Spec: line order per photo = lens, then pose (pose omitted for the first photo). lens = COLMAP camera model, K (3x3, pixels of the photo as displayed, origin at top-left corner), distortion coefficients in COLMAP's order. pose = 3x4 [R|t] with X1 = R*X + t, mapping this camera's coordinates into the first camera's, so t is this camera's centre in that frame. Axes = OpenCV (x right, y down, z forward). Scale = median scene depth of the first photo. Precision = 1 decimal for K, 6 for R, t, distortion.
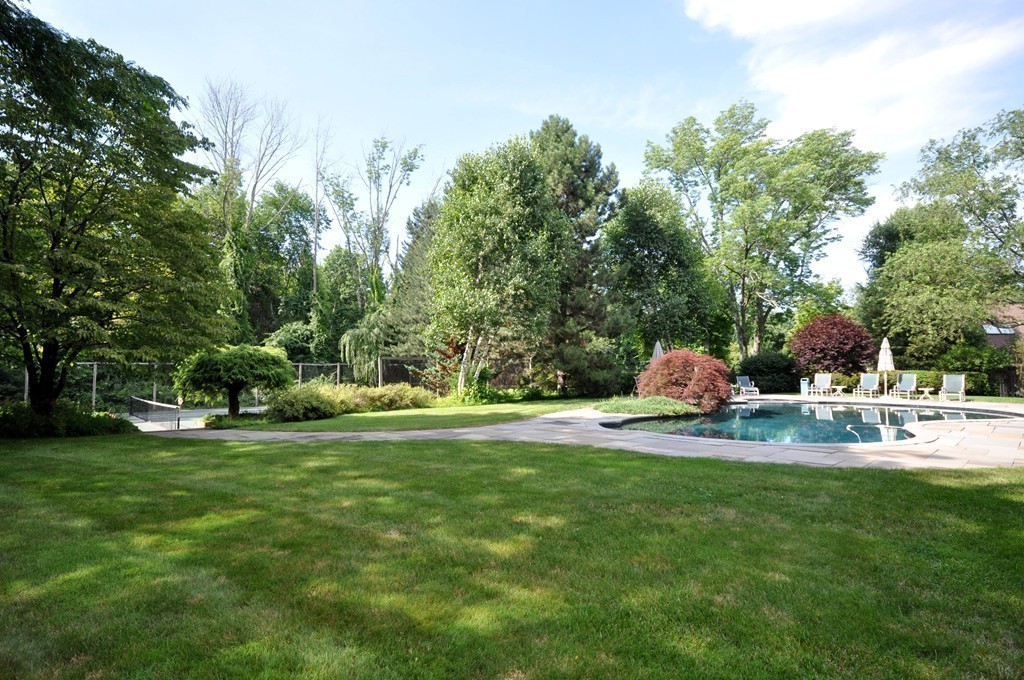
lens RADIAL K [[482.6, 0, 512.0], [0, 482.6, 340.0], [0, 0, 1]] dist [0.003476, 0.000053]
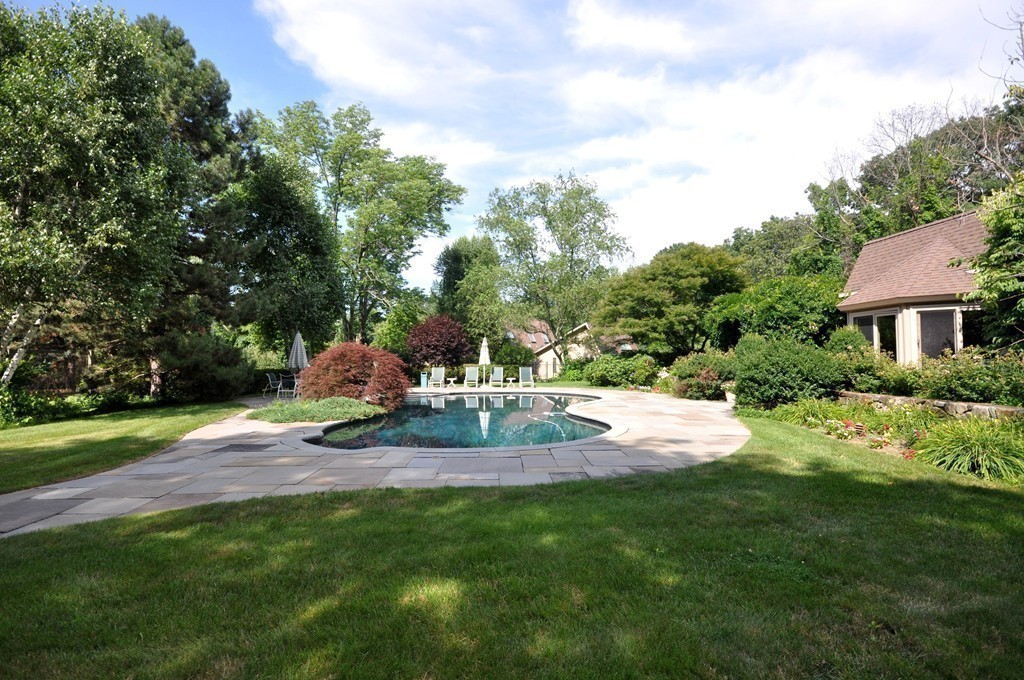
lens RADIAL K [[482.6, 0, 512.0], [0, 482.6, 340.0], [0, 0, 1]] dist [0.003476, 0.000053]
pose [[0.706853, 0.030098, 0.706720, -0.039529], [-0.037548, 0.999282, -0.005003, 0.005638], [-0.706363, -0.023000, 0.707476, 0.103202]]
